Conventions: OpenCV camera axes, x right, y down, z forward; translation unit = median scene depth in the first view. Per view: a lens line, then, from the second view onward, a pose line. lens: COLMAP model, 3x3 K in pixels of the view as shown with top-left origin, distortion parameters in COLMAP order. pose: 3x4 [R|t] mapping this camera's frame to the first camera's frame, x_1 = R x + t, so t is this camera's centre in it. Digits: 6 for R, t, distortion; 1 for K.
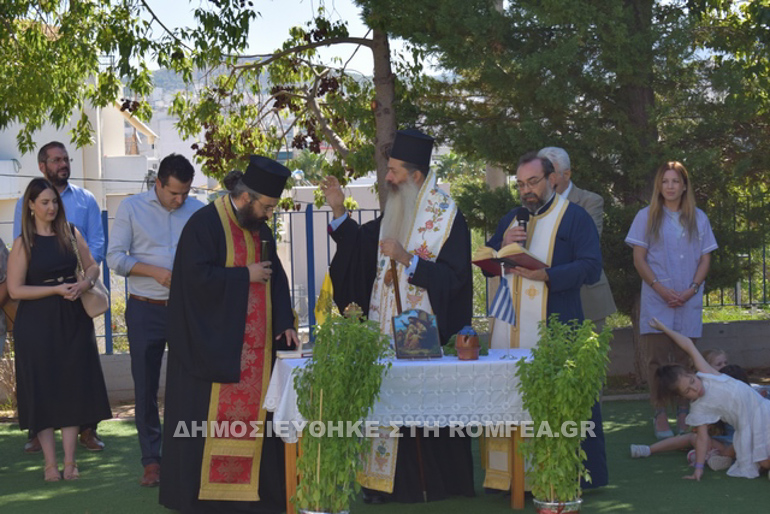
lens RADIAL K [[1738.9, 0, 392.6], [0, 1738.9, 259.6], [0, 0, 1]] dist [0.061970, 0.000000]
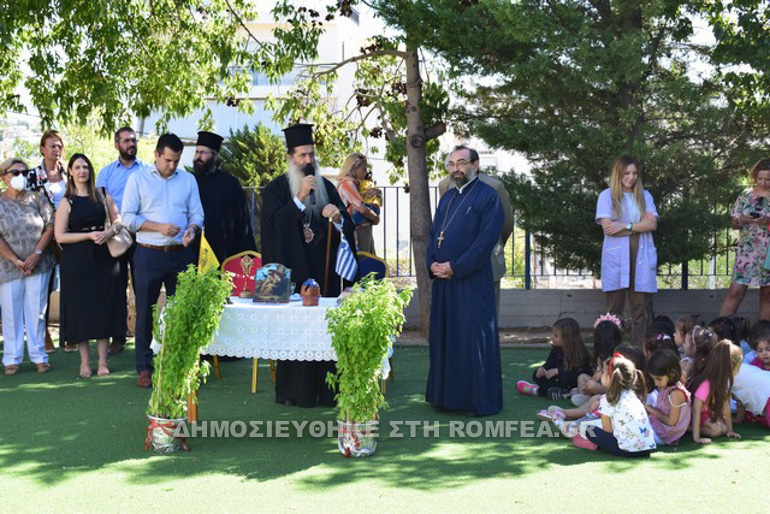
lens RADIAL K [[1333.6, 0, 379.3], [0, 1333.6, 253.2], [0, 0, 1]] dist [0.010456, 0.000000]
pose [[0.971118, 0.040938, -0.235061, 0.210312], [-0.035990, 0.999032, 0.025303, -0.004299], [0.235869, -0.016113, 0.971651, 0.051229]]
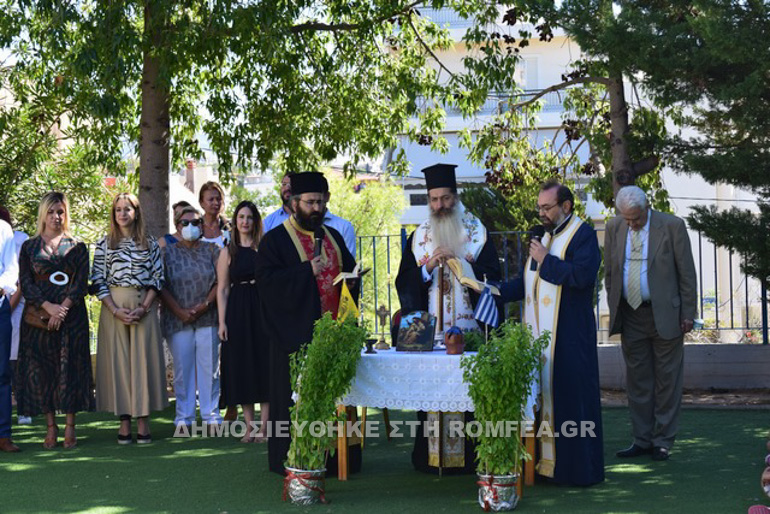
lens RADIAL K [[1647.0, 0, 384.9], [0, 1647.0, 265.1], [0, 0, 1]] dist [0.107192, 0.000000]
pose [[0.909684, 0.015635, -0.415006, 0.312756], [-0.017931, 0.999838, -0.001638, -0.000838], [0.414913, 0.008932, 0.909817, -0.036788]]
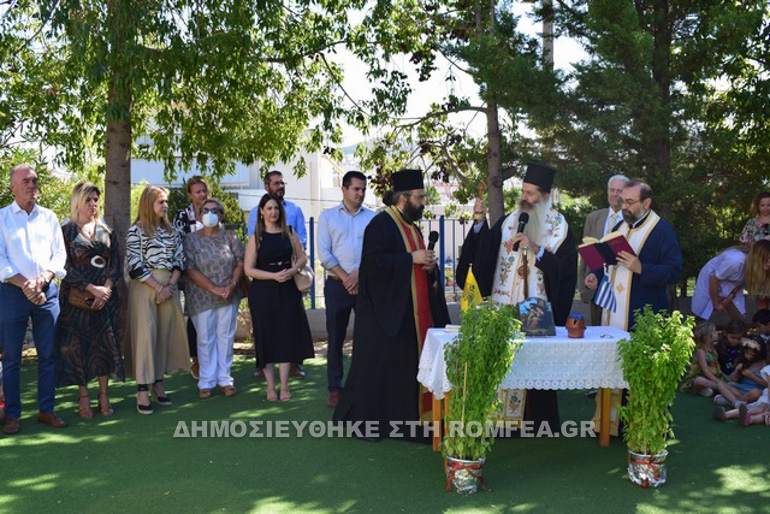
lens RADIAL K [[900.0, 0, 381.8], [0, 900.0, 259.0], [0, 0, 1]] dist [-0.051891, 0.000000]
pose [[0.995017, 0.020665, -0.097543, -0.024388], [-0.018957, 0.999651, 0.018413, -0.007054], [0.097889, -0.016472, 0.995061, 0.212577]]
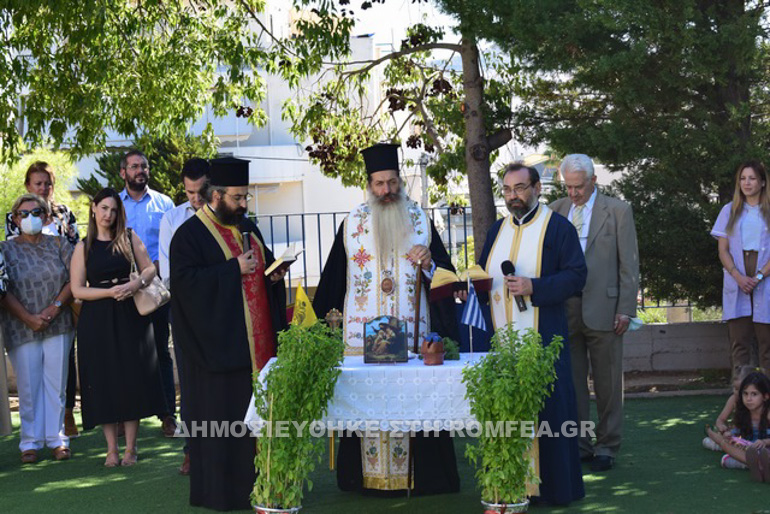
lens RADIAL K [[1692.5, 0, 385.7], [0, 1692.5, 250.7], [0, 0, 1]] dist [0.052258, 0.000000]
pose [[0.982574, -0.001921, -0.185861, 0.135926], [0.003844, 0.999943, 0.009987, -0.014150], [0.185831, -0.010528, 0.982525, -0.003792]]
